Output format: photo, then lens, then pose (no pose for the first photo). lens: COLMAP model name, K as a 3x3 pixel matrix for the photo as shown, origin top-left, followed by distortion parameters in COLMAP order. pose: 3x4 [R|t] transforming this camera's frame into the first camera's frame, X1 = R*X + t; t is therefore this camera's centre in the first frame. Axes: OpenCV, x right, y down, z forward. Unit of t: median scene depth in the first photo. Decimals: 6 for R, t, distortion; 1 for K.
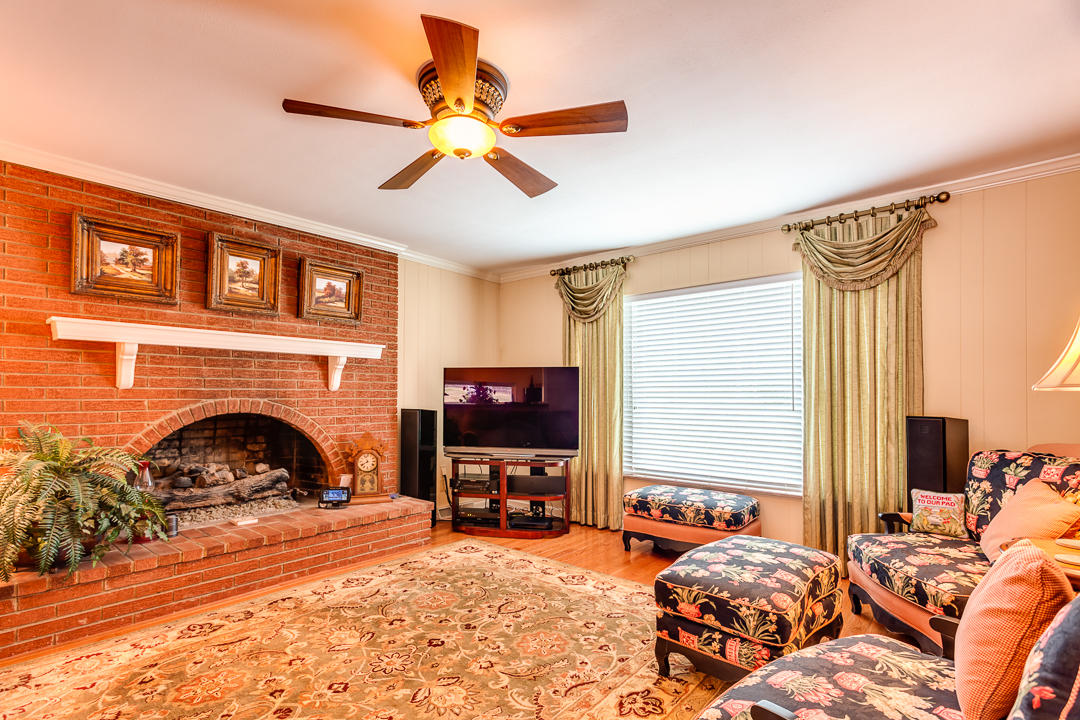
lens RADIAL K [[521.9, 0, 528.1], [0, 521.9, 388.1], [0, 0, 1]] dist [0.001947, 0.000545]
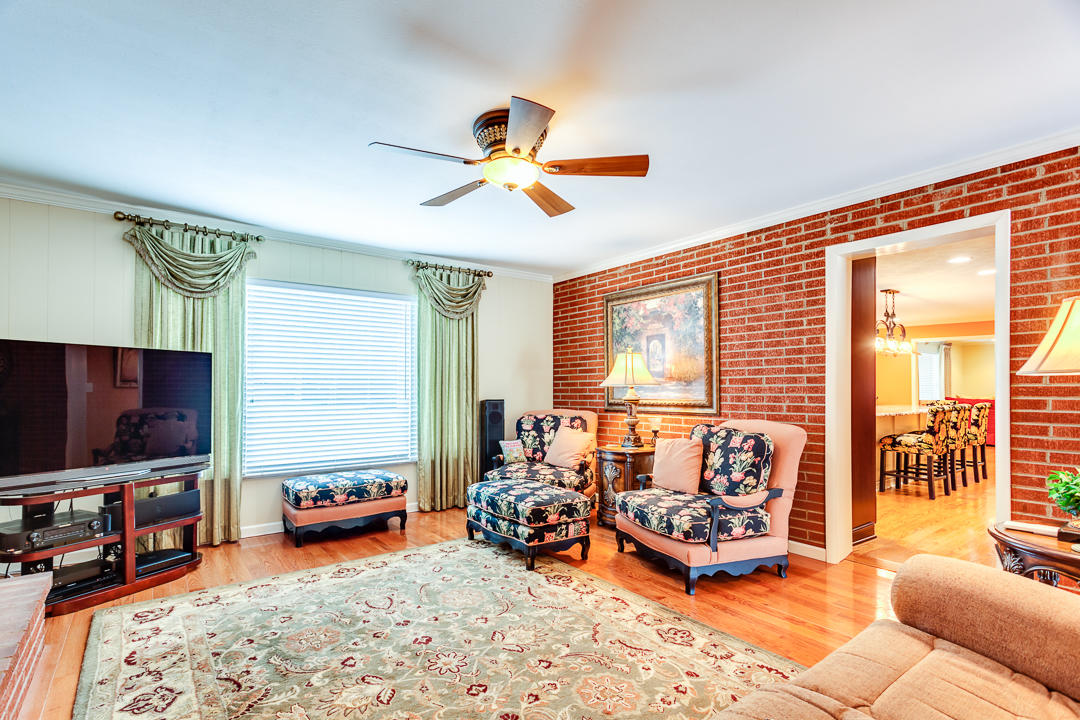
lens RADIAL K [[521.9, 0, 547.0], [0, 521.9, 380.9], [0, 0, 1]] dist [0.001947, 0.000545]
pose [[0.196901, 0.008583, 0.980386, -0.795544], [-0.015416, 0.999865, -0.005657, -0.000441], [-0.980302, -0.014000, 0.197007, 0.420210]]
